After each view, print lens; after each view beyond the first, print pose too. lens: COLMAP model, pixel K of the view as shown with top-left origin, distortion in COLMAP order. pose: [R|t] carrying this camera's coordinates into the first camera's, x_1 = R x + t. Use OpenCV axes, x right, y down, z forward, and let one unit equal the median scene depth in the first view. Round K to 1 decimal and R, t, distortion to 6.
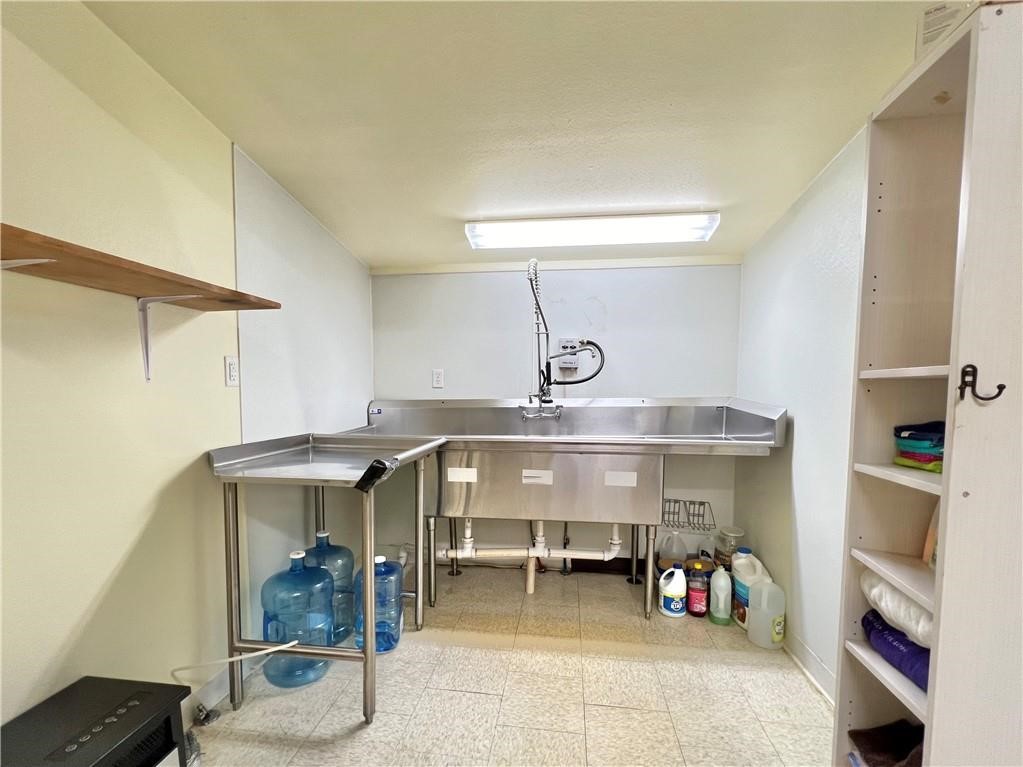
lens RADIAL K [[456.9, 0, 511.5], [0, 456.9, 415.7], [0, 0, 1]] dist [-0.000992, -0.000069]
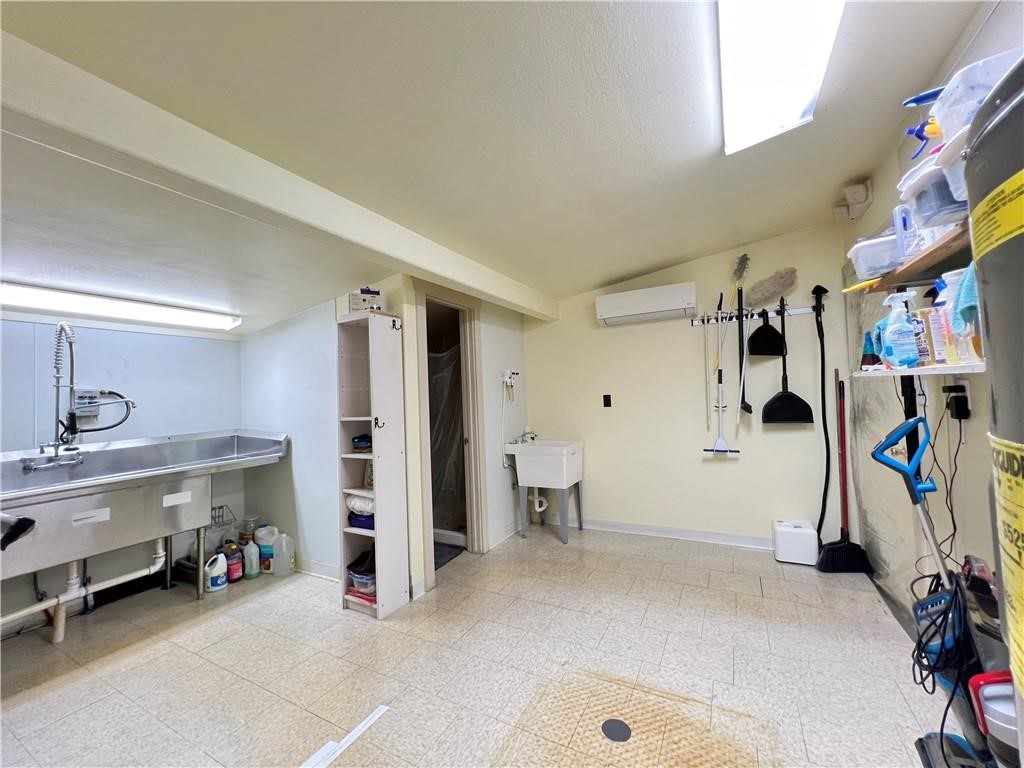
lens RADIAL K [[411.7, 0, 513.0], [0, 411.7, 382.1], [0, 0, 1]] dist [-0.001330, -0.000314]
pose [[0.355977, 0.009101, 0.934451, -0.520670], [0.098674, 0.993996, -0.047270, -0.046332], [-0.929271, 0.109033, 0.352942, -0.362239]]
